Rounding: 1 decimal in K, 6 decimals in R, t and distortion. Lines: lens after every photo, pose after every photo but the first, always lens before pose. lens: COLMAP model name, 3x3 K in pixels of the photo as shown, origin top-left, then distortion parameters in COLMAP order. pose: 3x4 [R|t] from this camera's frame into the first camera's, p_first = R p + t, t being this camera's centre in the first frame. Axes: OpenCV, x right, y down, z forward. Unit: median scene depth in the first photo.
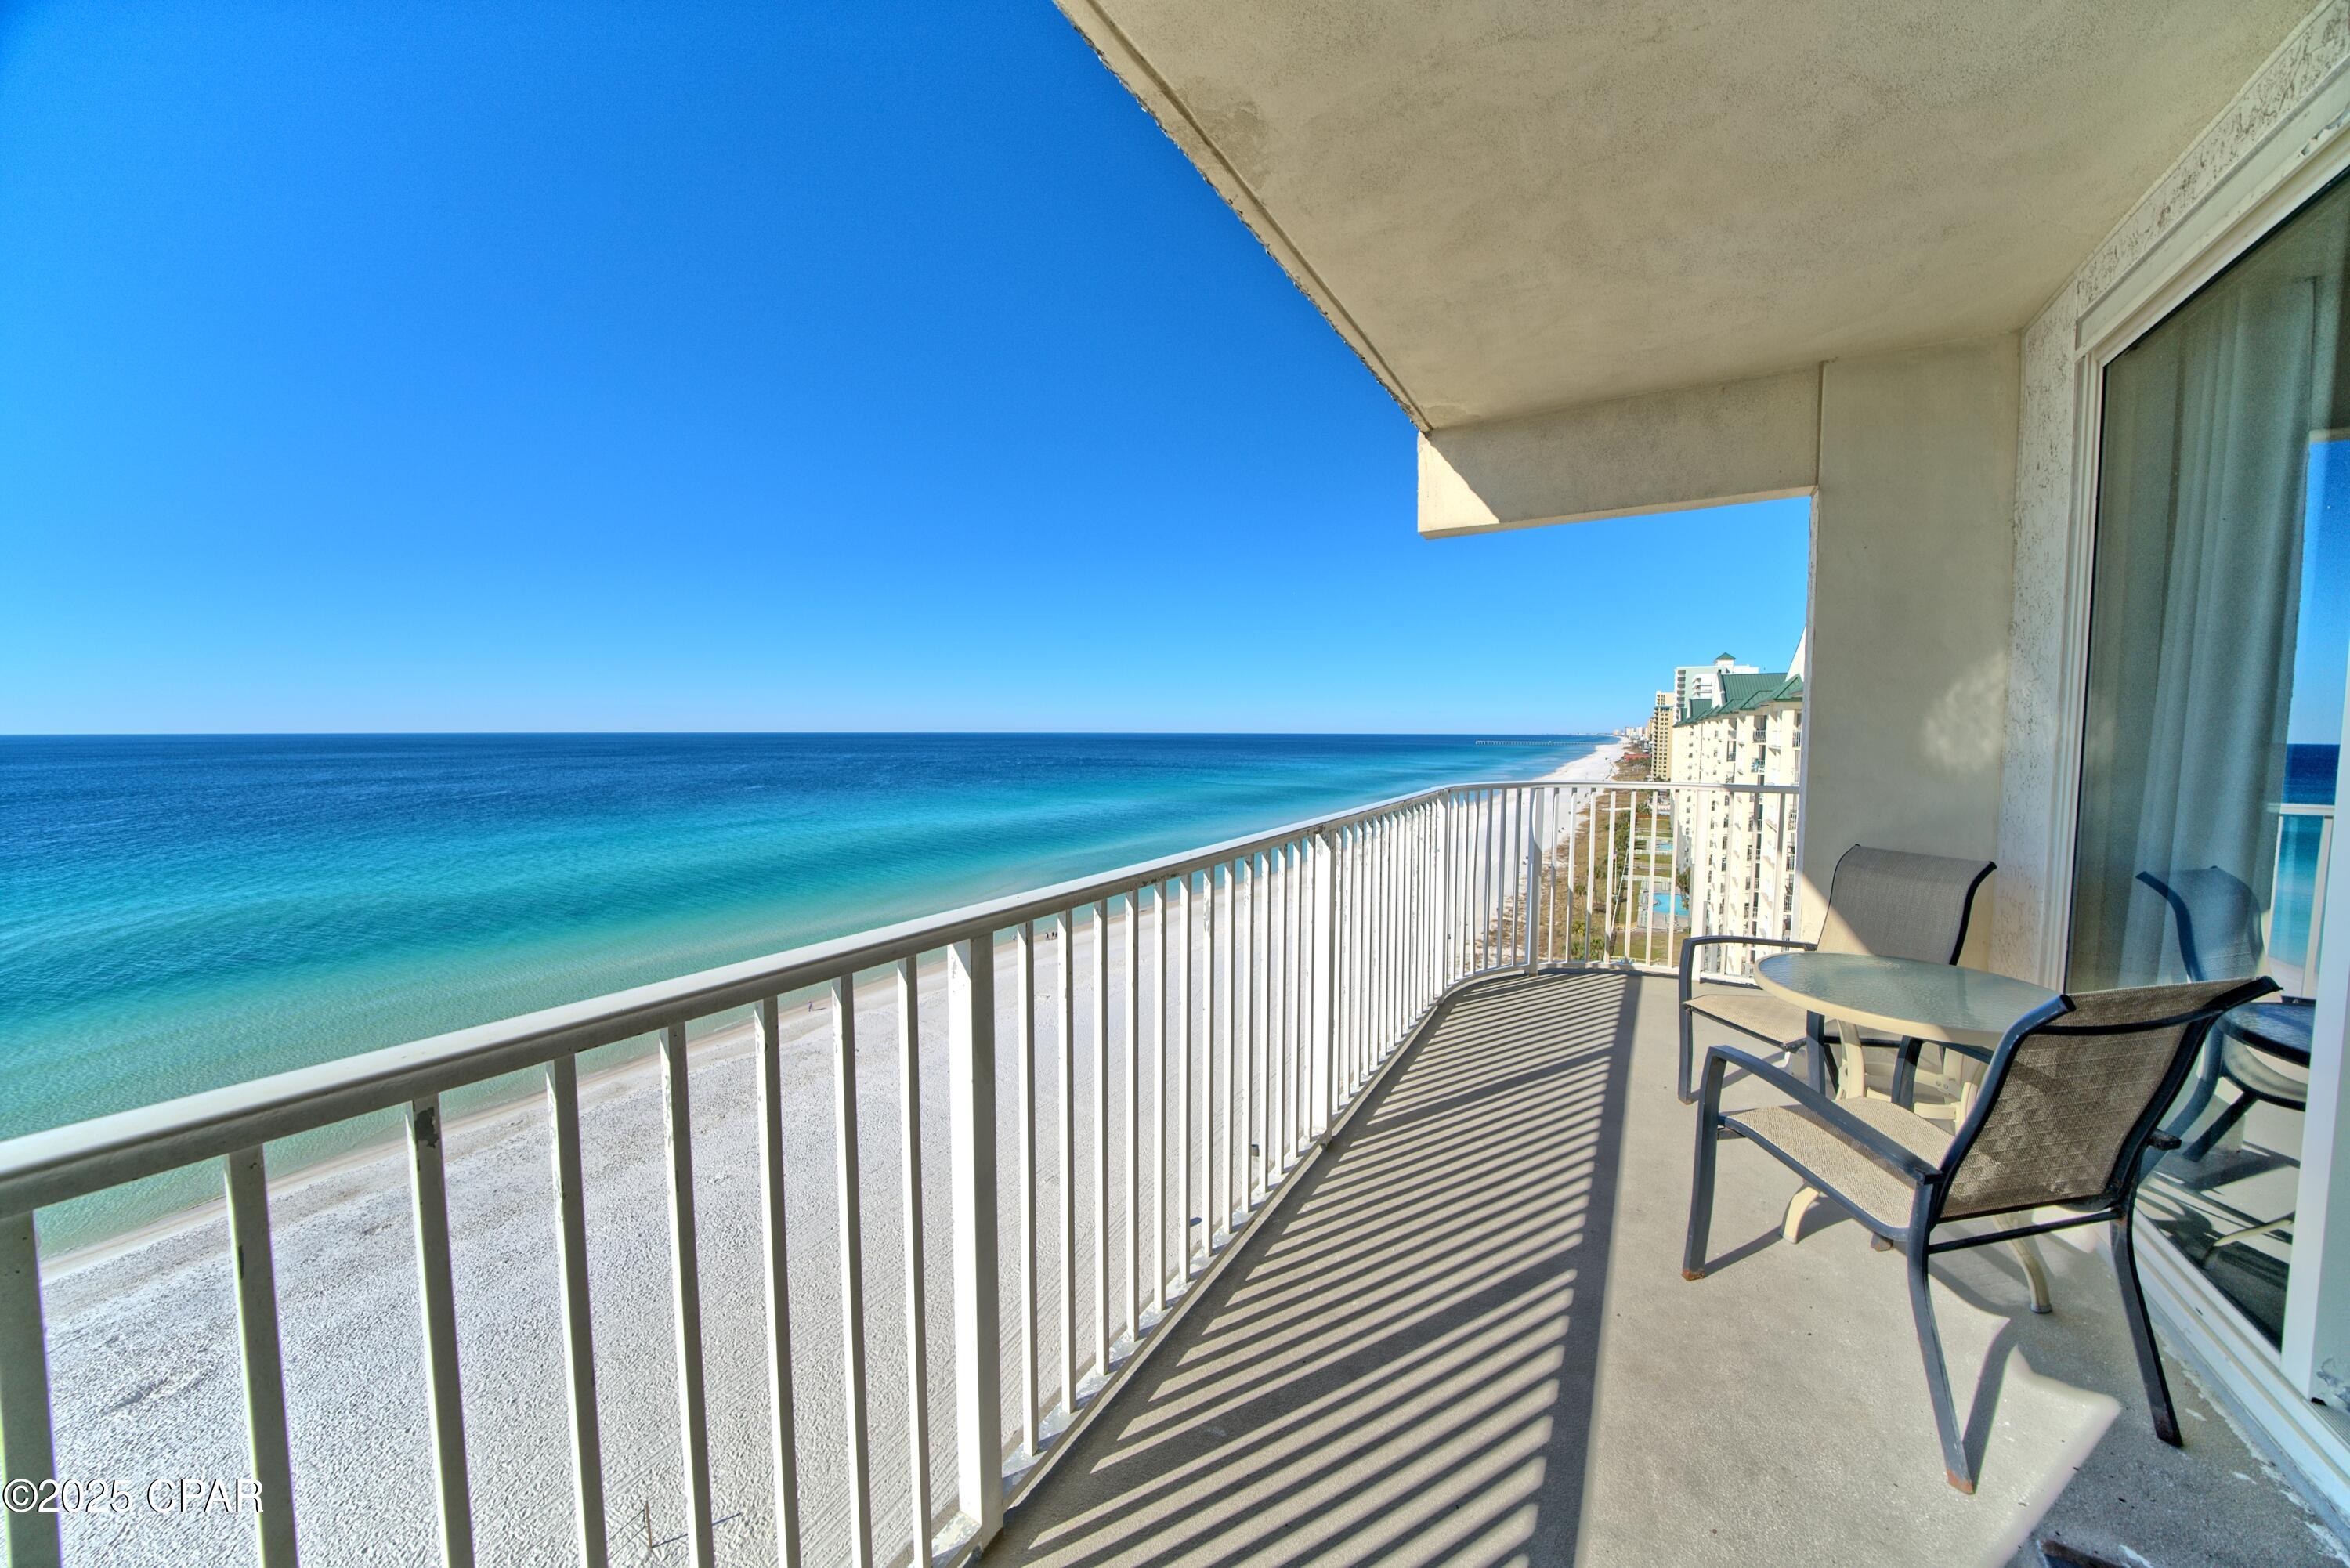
lens RADIAL K [[812.5, 0, 1174.1], [0, 812.5, 777.5], [0, 0, 1]] dist [-0.027062, 0.003019]
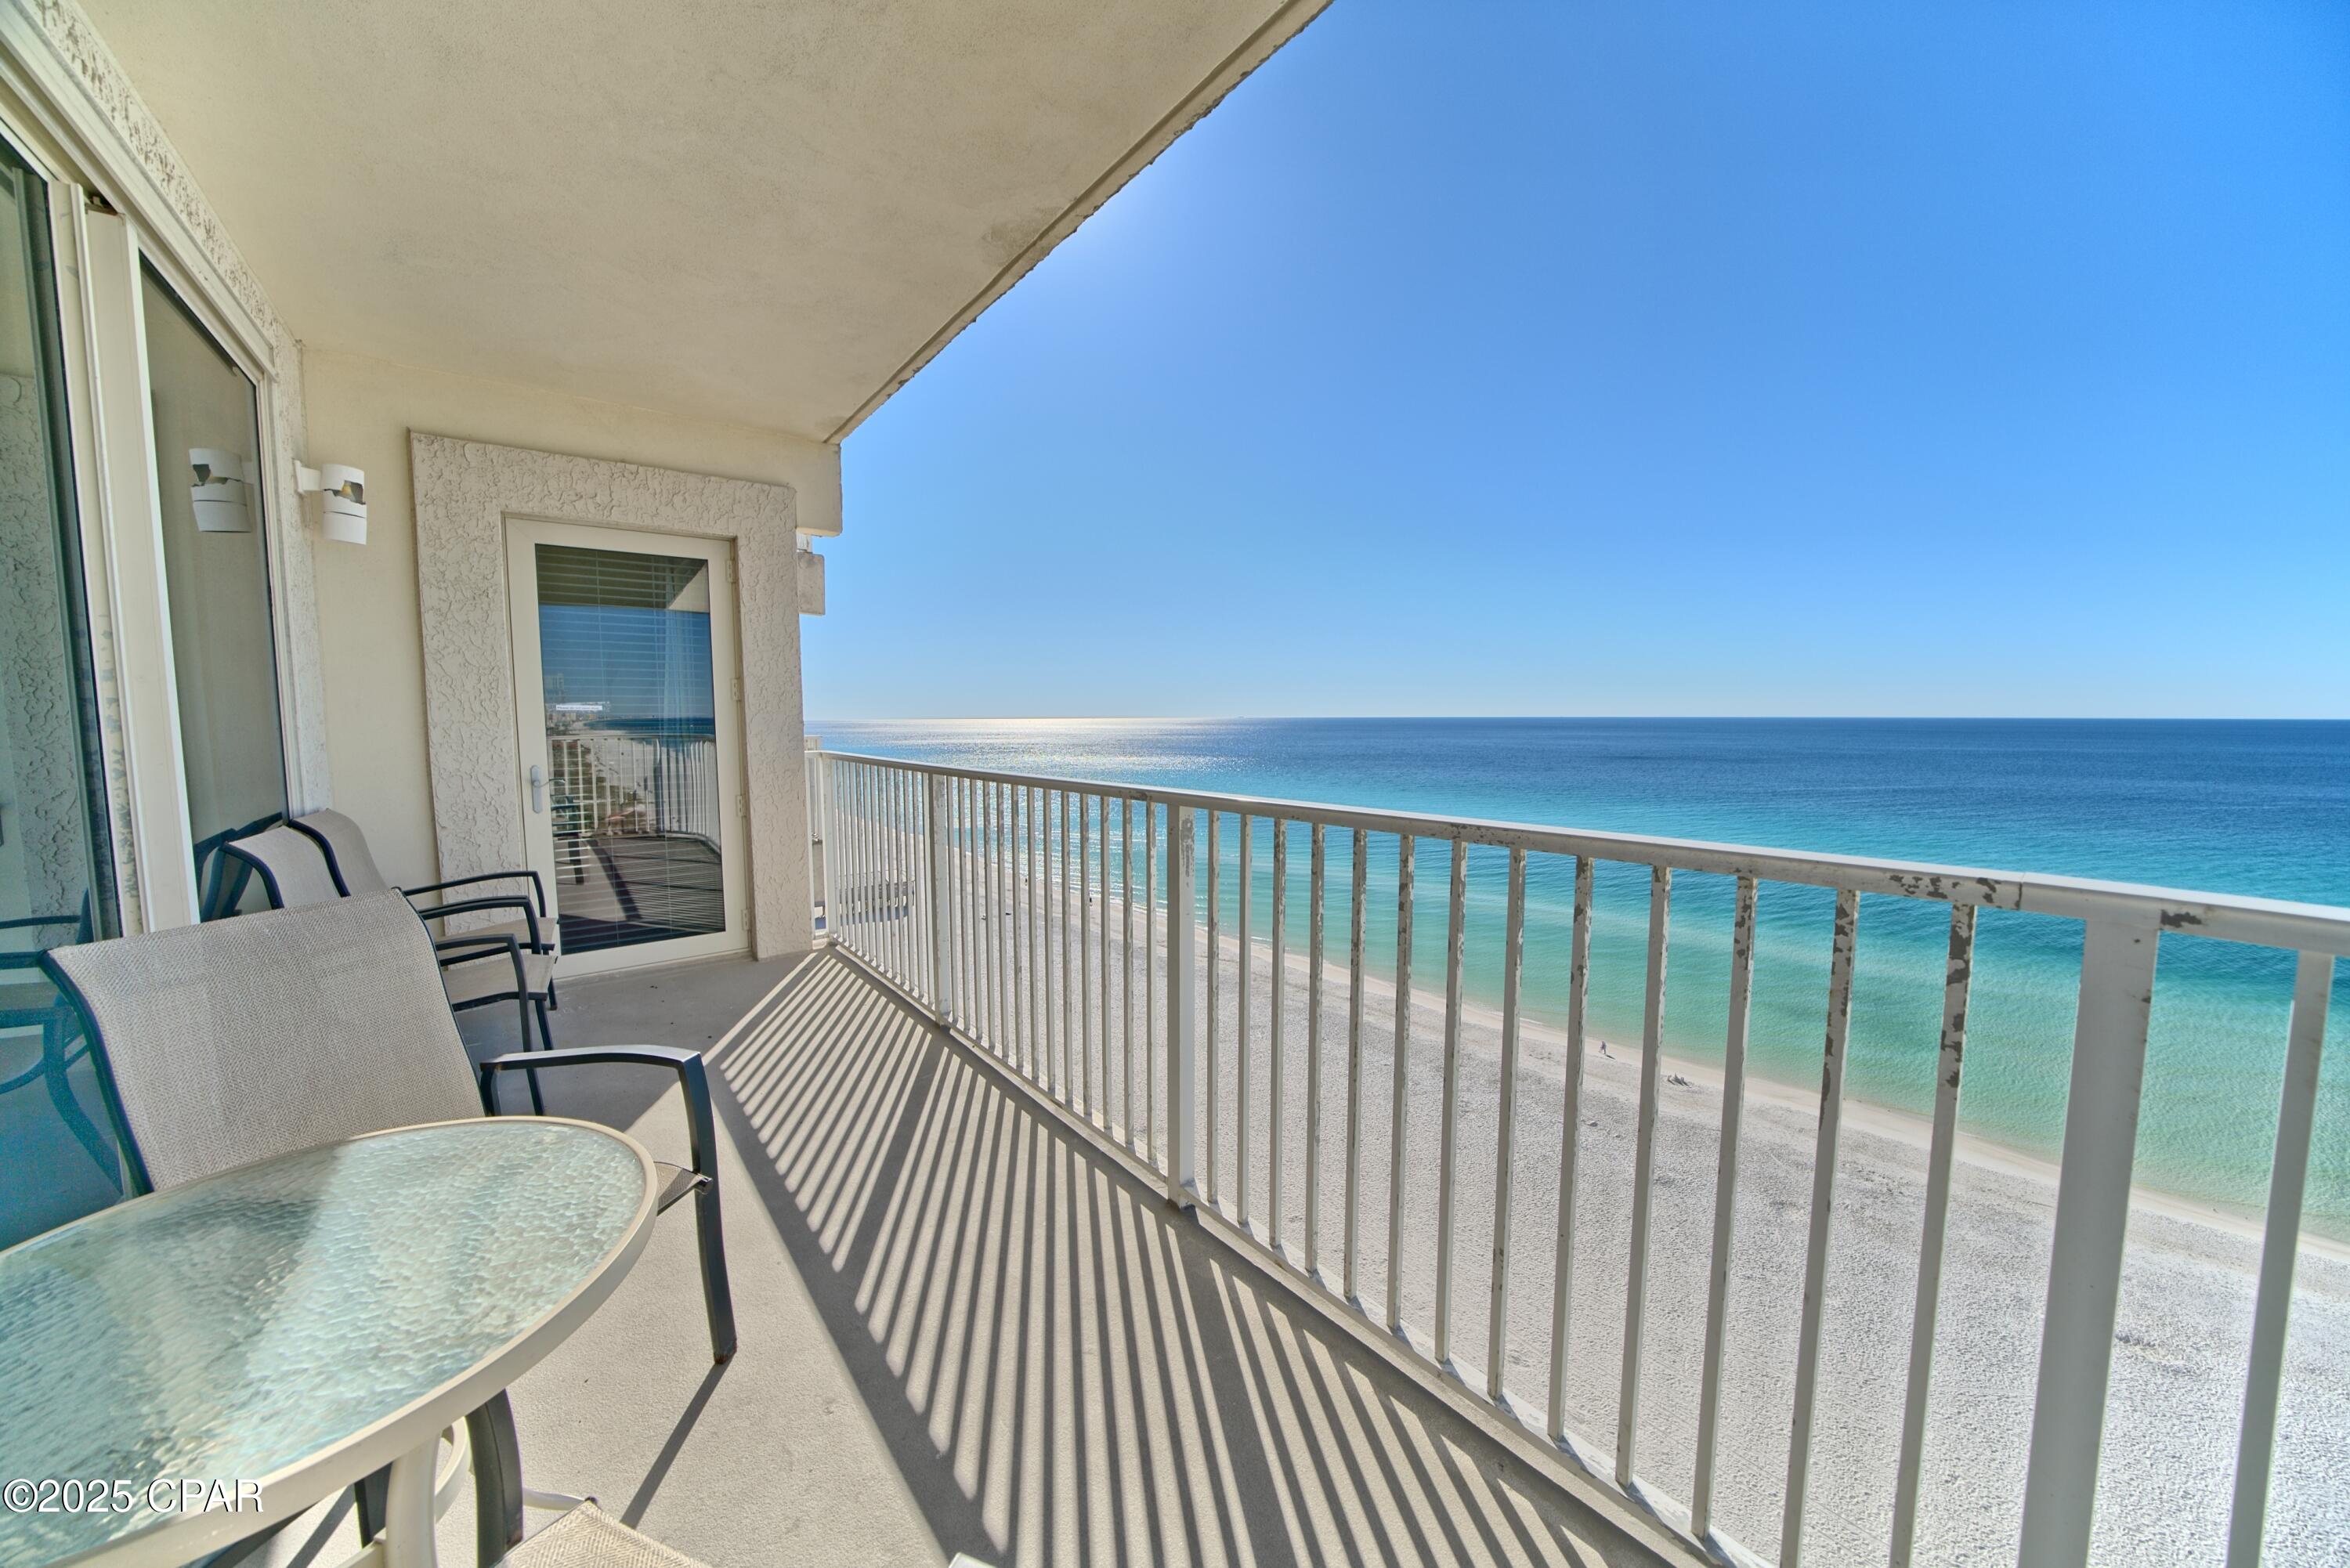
lens RADIAL K [[812.5, 0, 1174.1], [0, 812.5, 777.5], [0, 0, 1]] dist [-0.027062, 0.003019]
pose [[-0.343907, 0.076458, -0.935886, 0.767563], [-0.055141, 0.993315, 0.101412, -0.033325], [0.937383, 0.086482, -0.337393, 1.054659]]
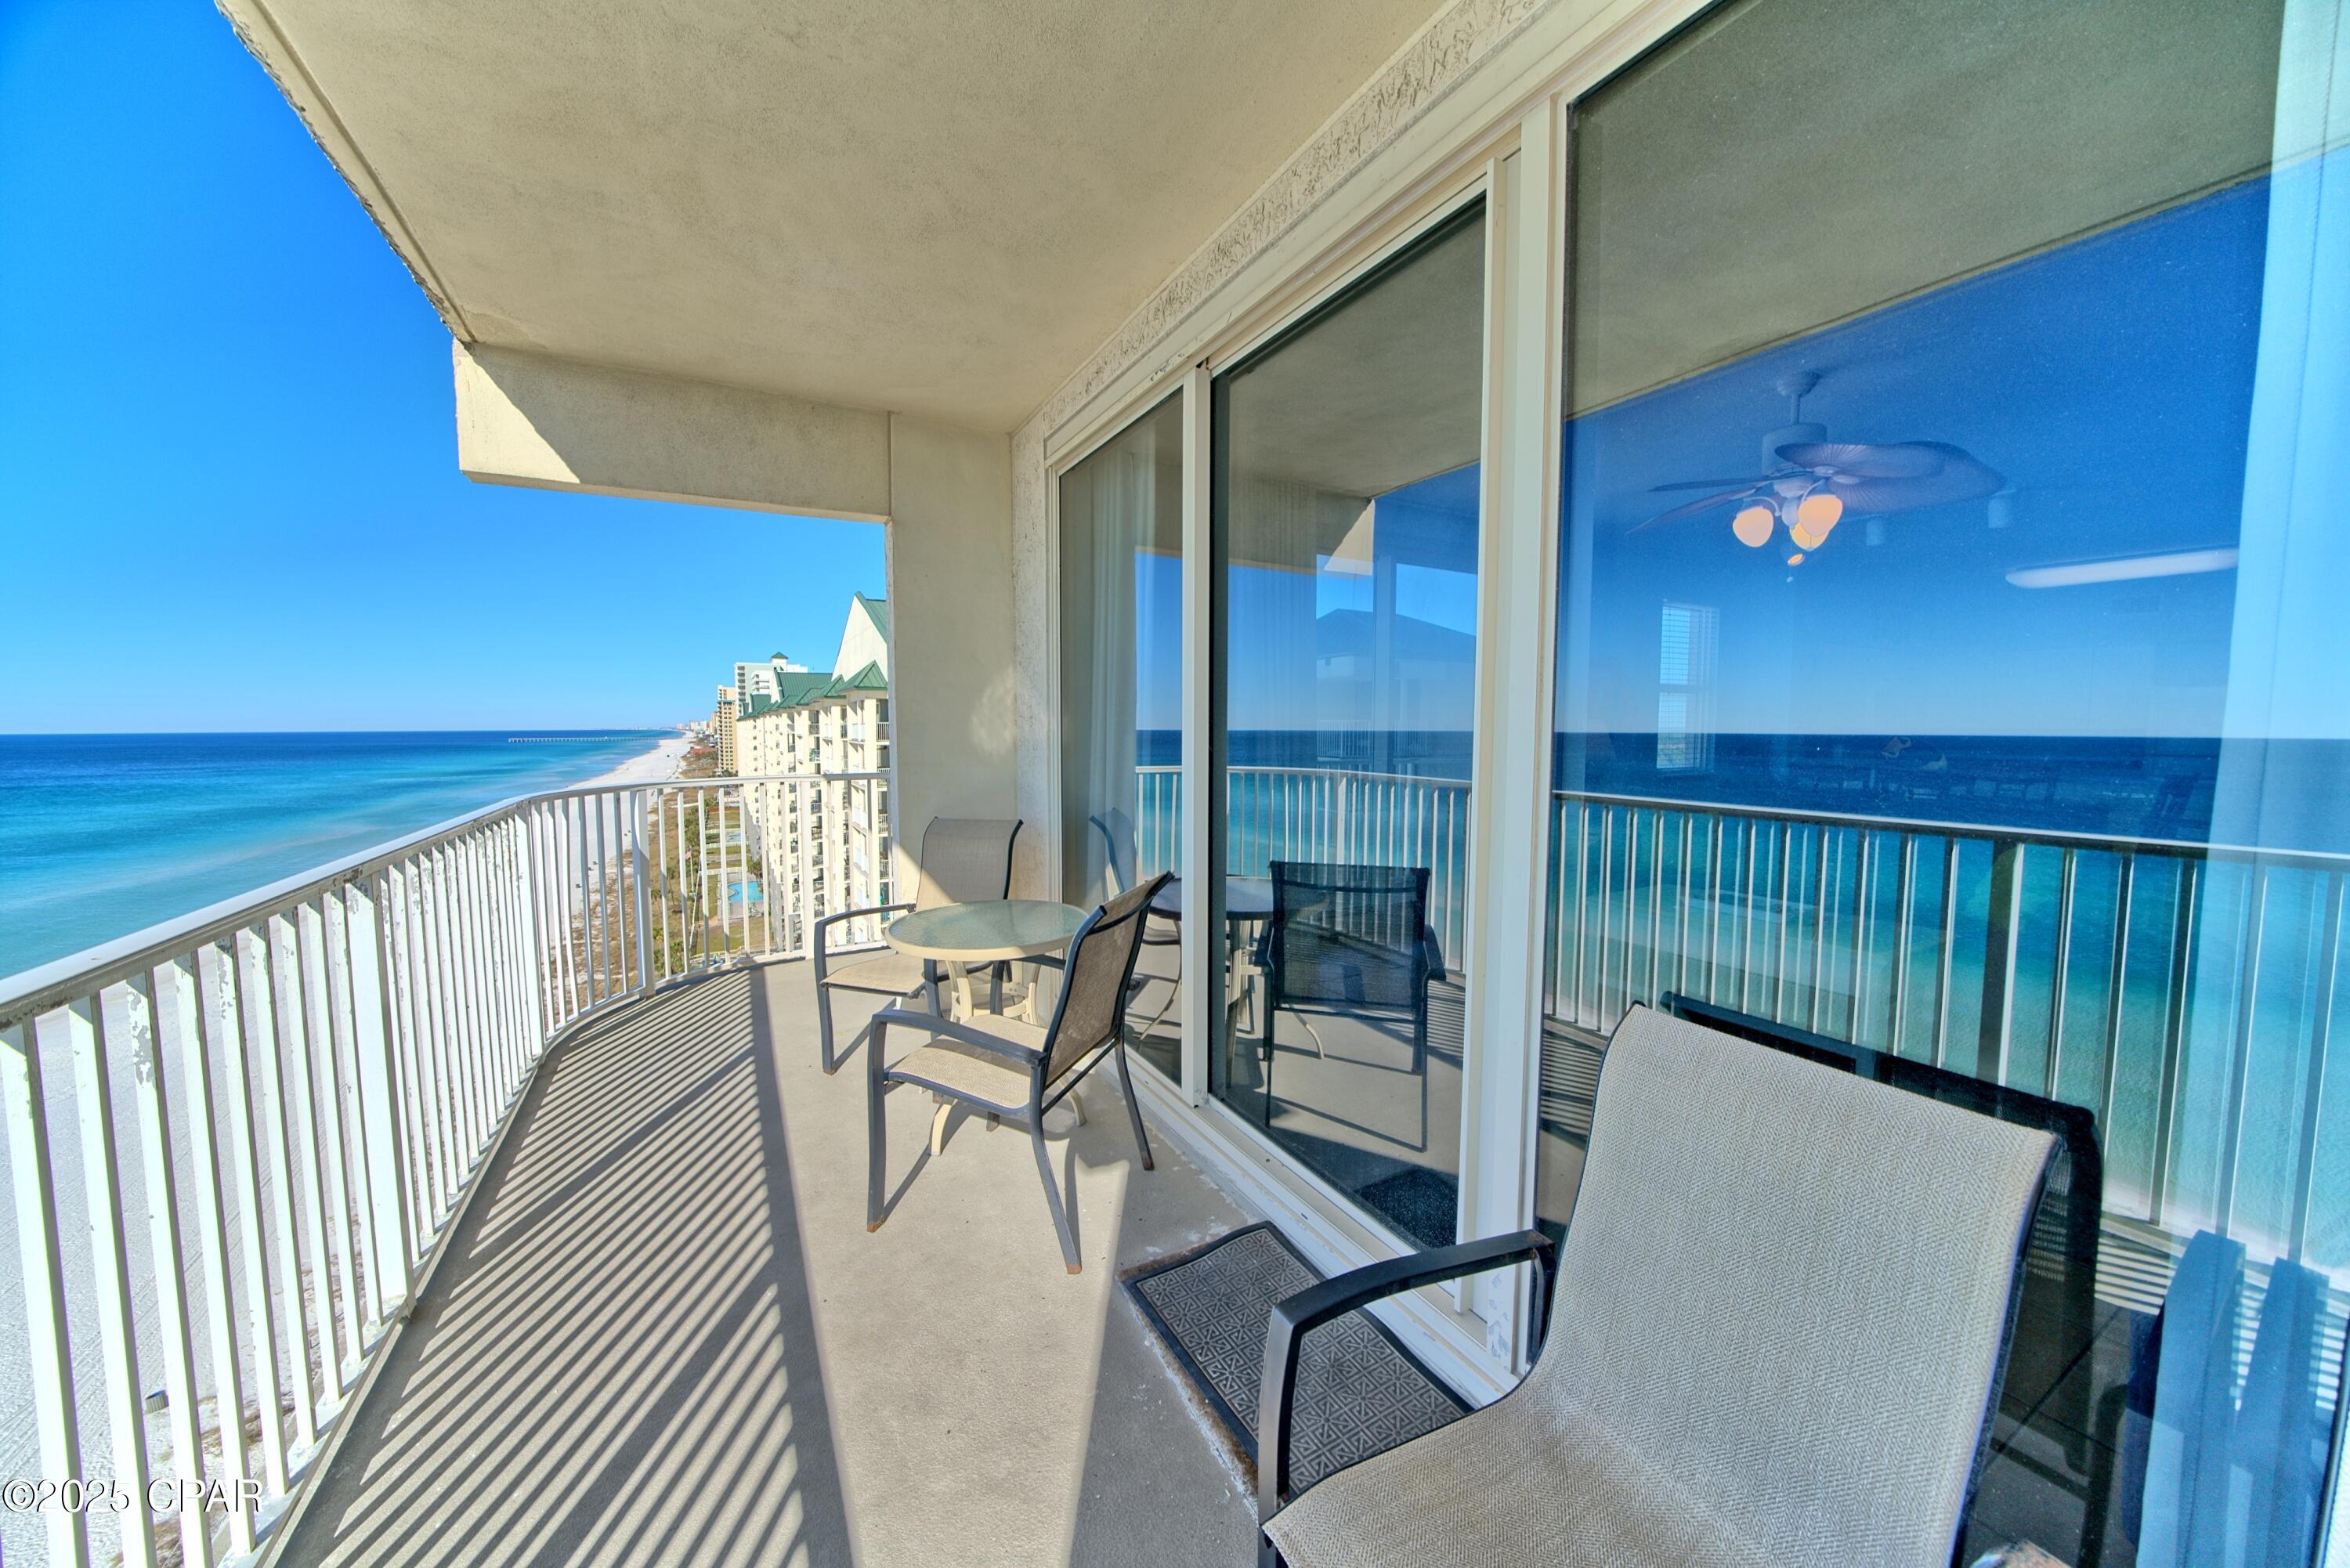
lens RADIAL K [[812.5, 0, 1174.1], [0, 812.5, 777.5], [0, 0, 1]] dist [-0.027062, 0.003019]
pose [[0.492507, -0.060573, 0.868198, -0.042663], [0.054017, 0.997779, 0.038972, -0.005424], [-0.868630, 0.027704, 0.494686, 0.053826]]
